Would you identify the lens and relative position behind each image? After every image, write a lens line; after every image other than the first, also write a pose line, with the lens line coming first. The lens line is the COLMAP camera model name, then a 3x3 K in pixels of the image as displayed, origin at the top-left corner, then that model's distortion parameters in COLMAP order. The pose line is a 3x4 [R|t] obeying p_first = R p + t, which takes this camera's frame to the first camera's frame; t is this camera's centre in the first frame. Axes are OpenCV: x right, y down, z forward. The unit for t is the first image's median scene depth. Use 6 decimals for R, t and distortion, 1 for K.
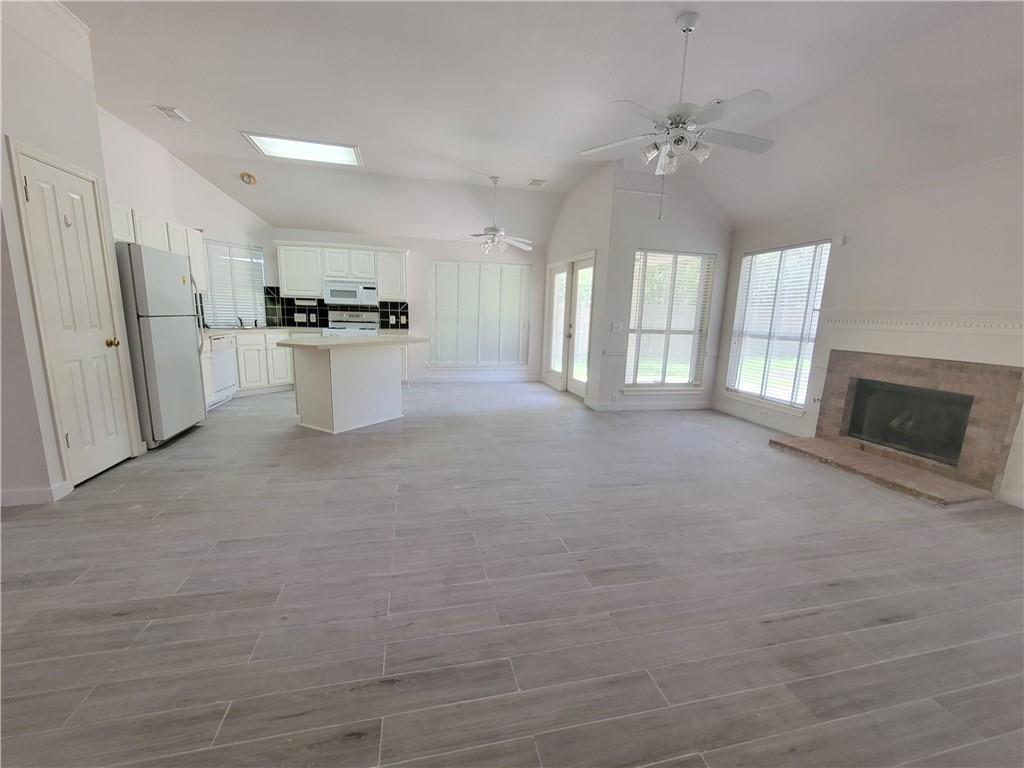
lens RADIAL K [[418.2, 0, 514.6], [0, 418.2, 393.5], [0, 0, 1]] dist [-0.003174, -0.000593]
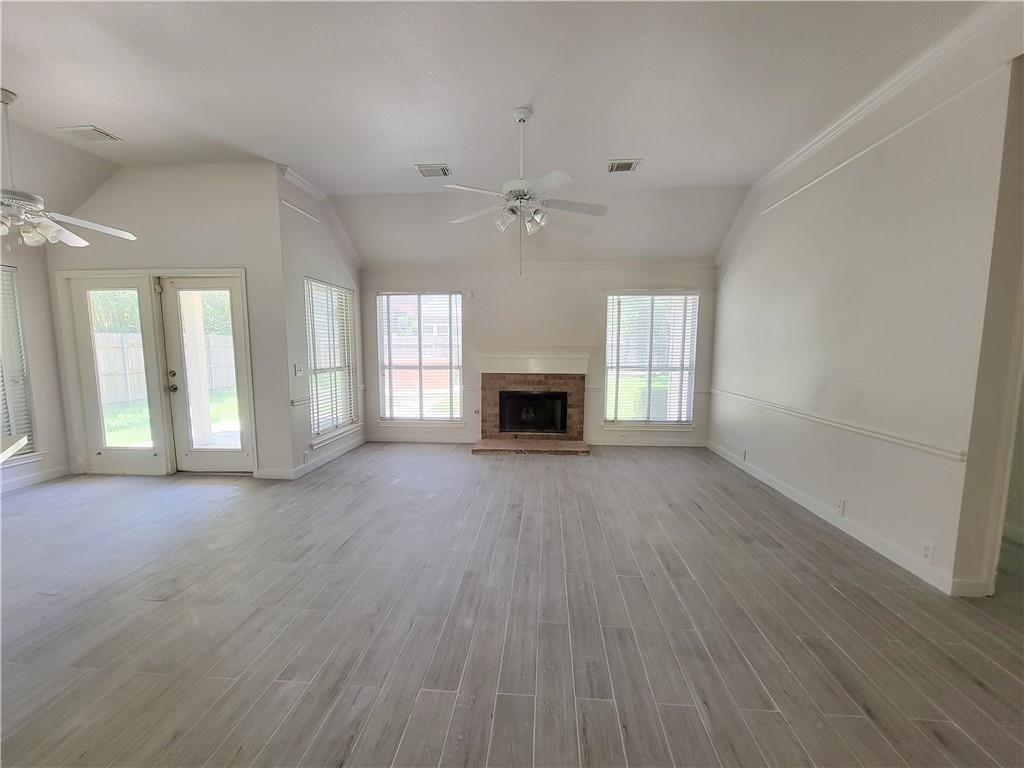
lens RADIAL K [[418.2, 0, 514.6], [0, 418.2, 393.5], [0, 0, 1]] dist [-0.003174, -0.000593]
pose [[0.312539, -0.136181, 0.940092, -0.561196], [0.186965, 0.979130, 0.079679, -0.146088], [-0.931323, 0.150861, 0.331478, 0.514489]]
